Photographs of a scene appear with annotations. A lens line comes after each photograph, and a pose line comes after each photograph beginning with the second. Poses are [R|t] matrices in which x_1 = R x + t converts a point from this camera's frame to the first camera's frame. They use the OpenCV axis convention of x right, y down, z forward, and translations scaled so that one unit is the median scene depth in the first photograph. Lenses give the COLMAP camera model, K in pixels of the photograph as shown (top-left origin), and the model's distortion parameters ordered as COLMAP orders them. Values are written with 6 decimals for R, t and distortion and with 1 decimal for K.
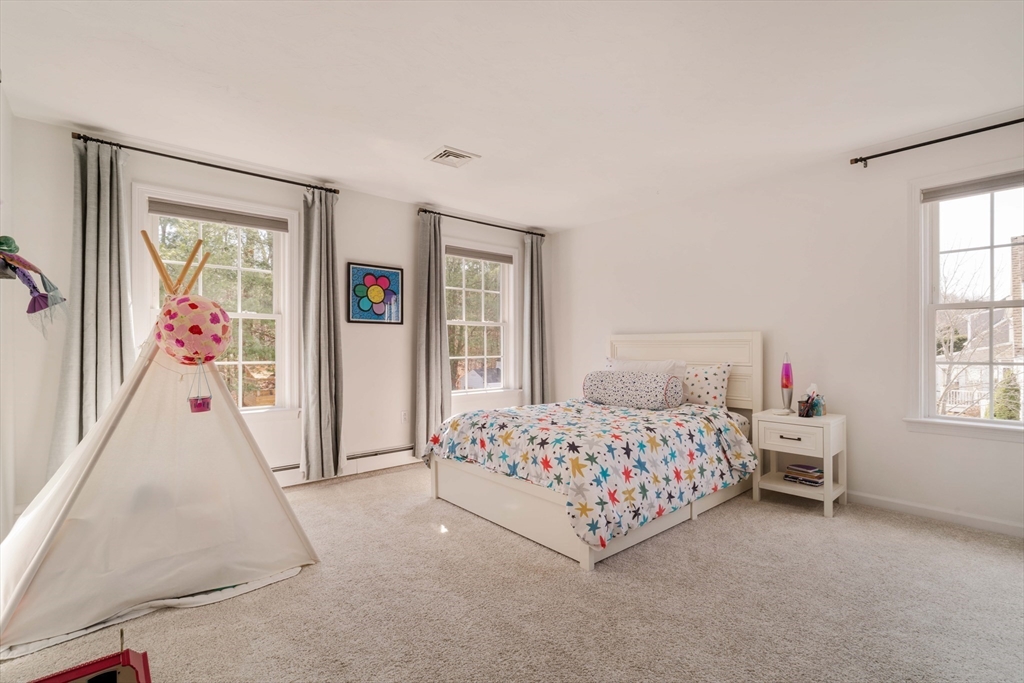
lens RADIAL K [[459.3, 0, 537.1], [0, 459.3, 343.4], [0, 0, 1]] dist [-0.017787, -0.000106]
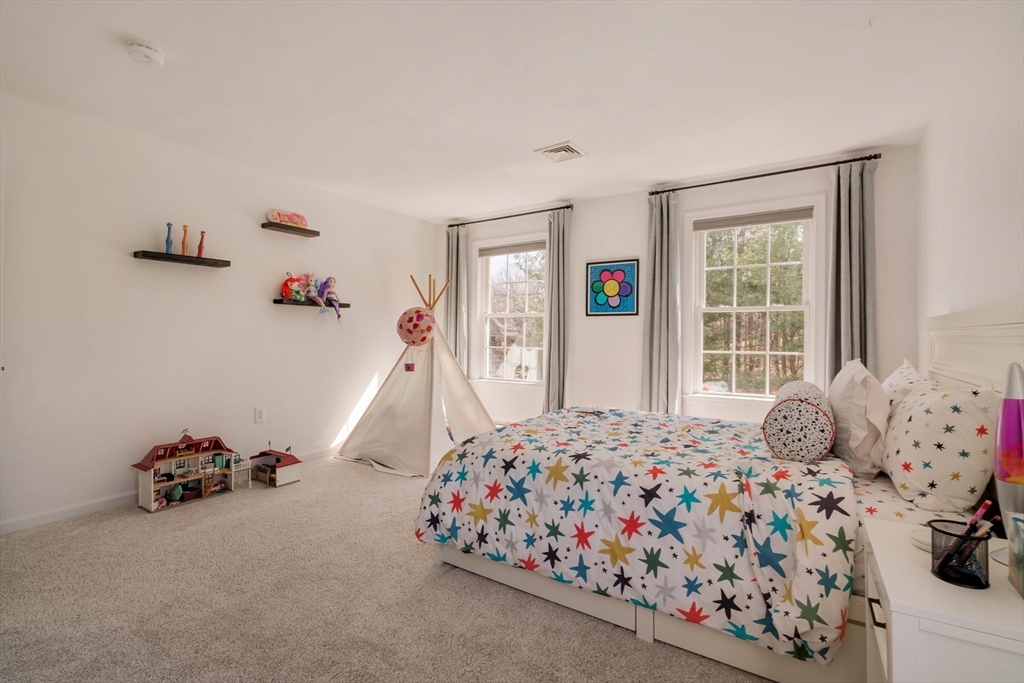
lens RADIAL K [[459.3, 0, 533.6], [0, 459.3, 343.1], [0, 0, 1]] dist [-0.017787, -0.000106]
pose [[0.278422, 0.014490, -0.960350, 0.640344], [-0.000456, 0.999888, 0.014955, 0.005070], [0.960459, -0.003726, 0.278397, 0.537363]]
